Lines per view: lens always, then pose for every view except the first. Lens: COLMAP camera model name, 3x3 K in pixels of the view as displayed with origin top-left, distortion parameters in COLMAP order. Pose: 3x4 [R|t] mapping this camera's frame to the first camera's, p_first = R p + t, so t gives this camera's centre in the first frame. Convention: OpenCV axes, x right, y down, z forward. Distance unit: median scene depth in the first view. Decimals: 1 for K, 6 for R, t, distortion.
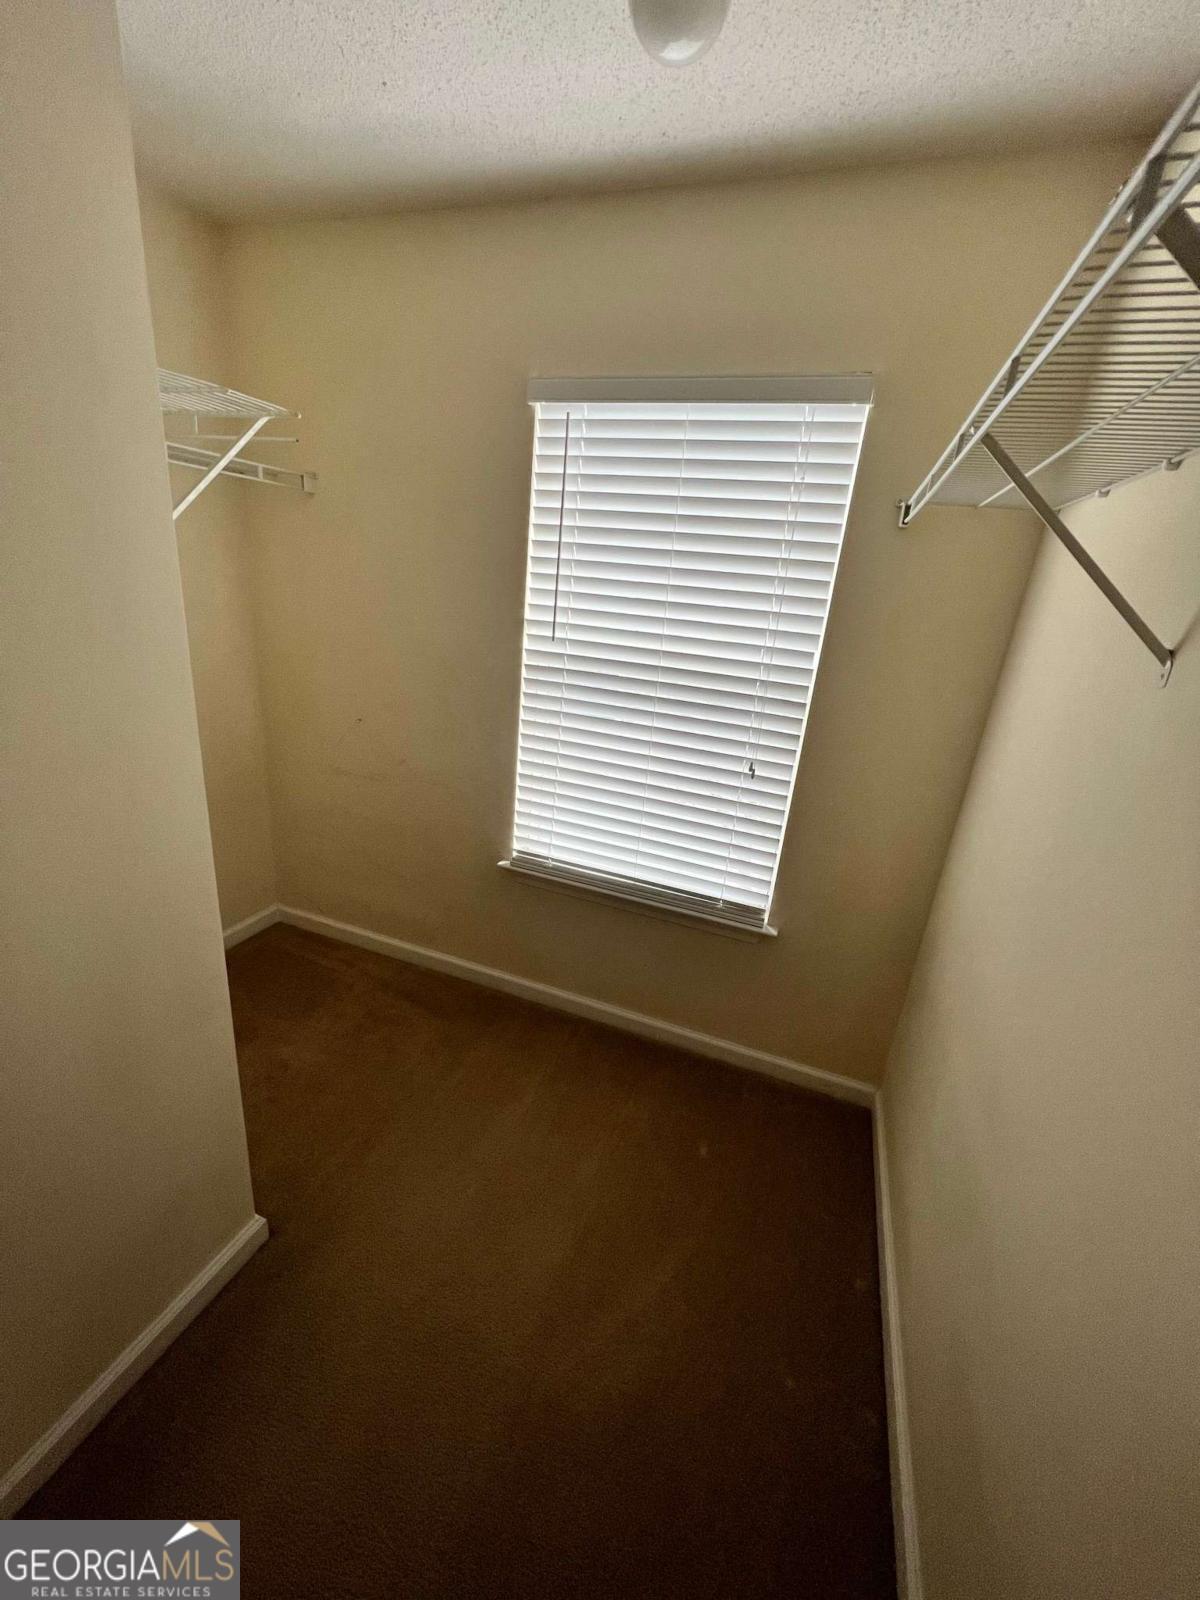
lens RADIAL K [[639.0, 0, 607.2], [0, 639.0, 799.5], [0, 0, 1]] dist [-0.001071, 0.000776]
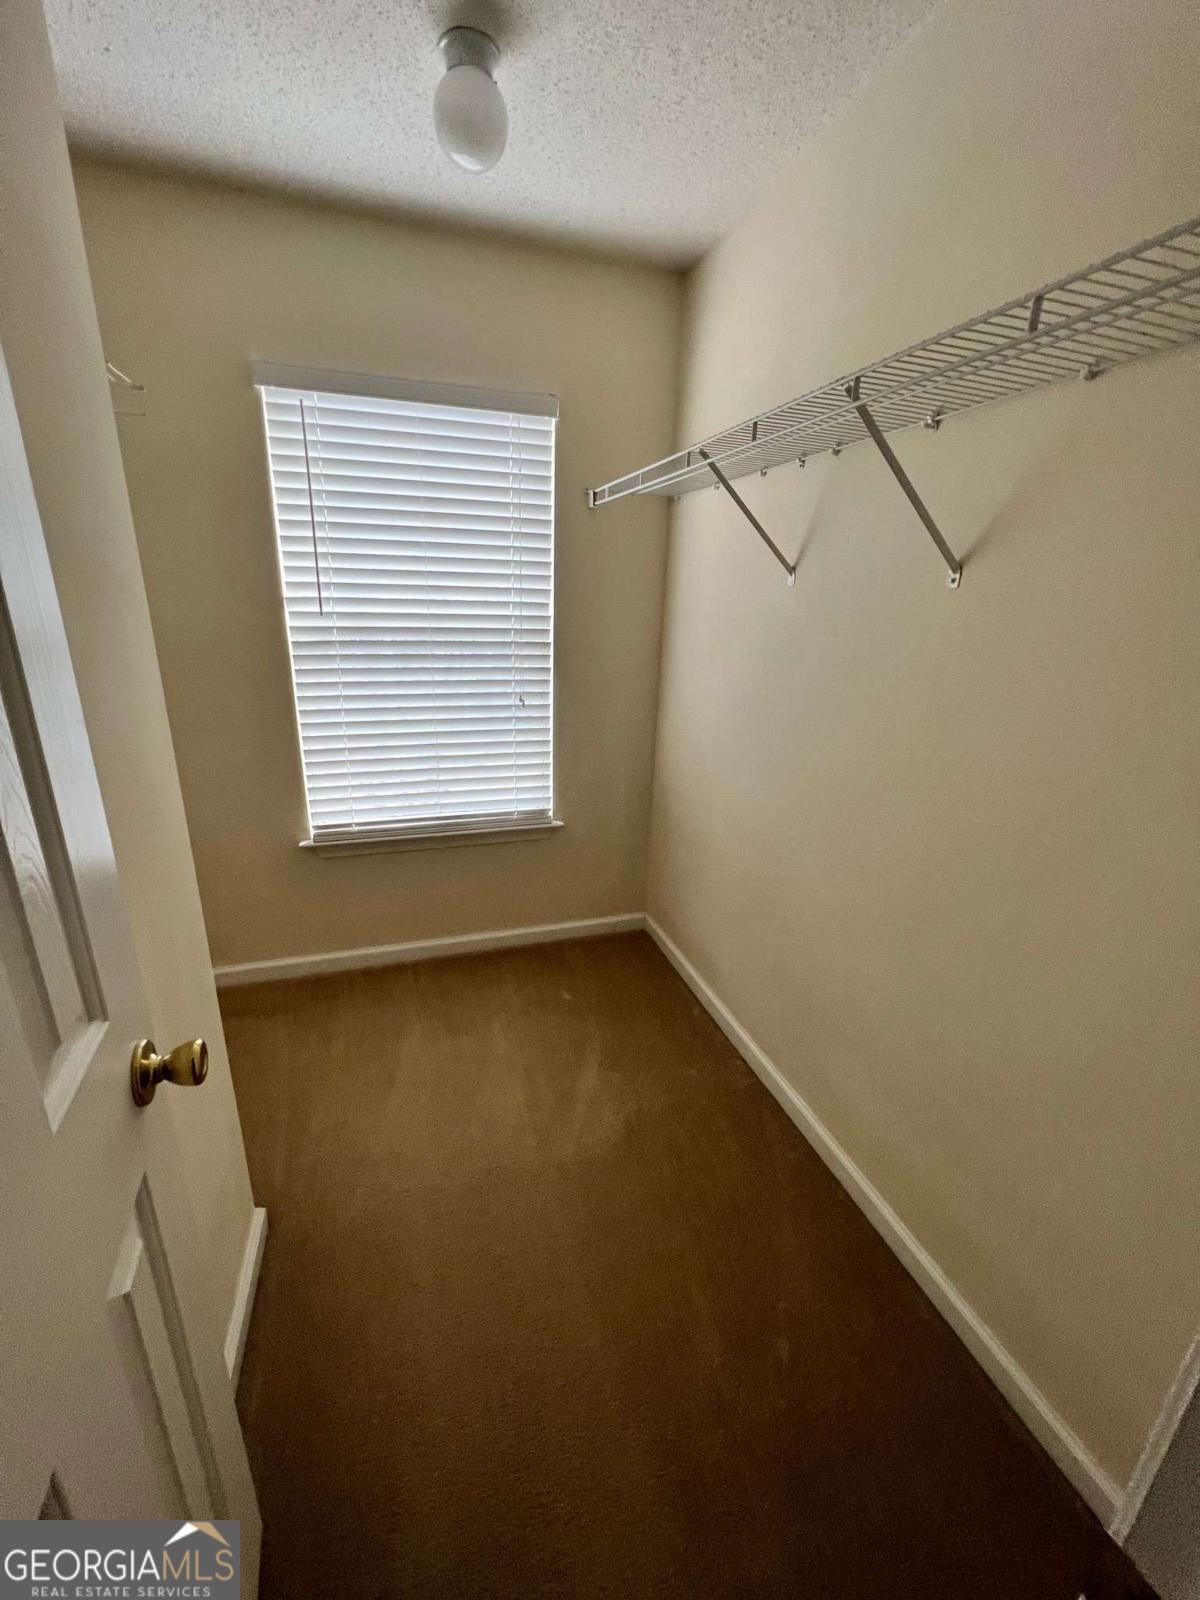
lens RADIAL K [[639.0, 0, 586.6], [0, 639.0, 800.6], [0, 0, 1]] dist [-0.001071, 0.000776]
pose [[0.790822, -0.250091, 0.558619, -0.425433], [0.242860, 0.966001, 0.088665, 0.063617], [-0.561800, 0.065548, 0.824672, -0.105691]]
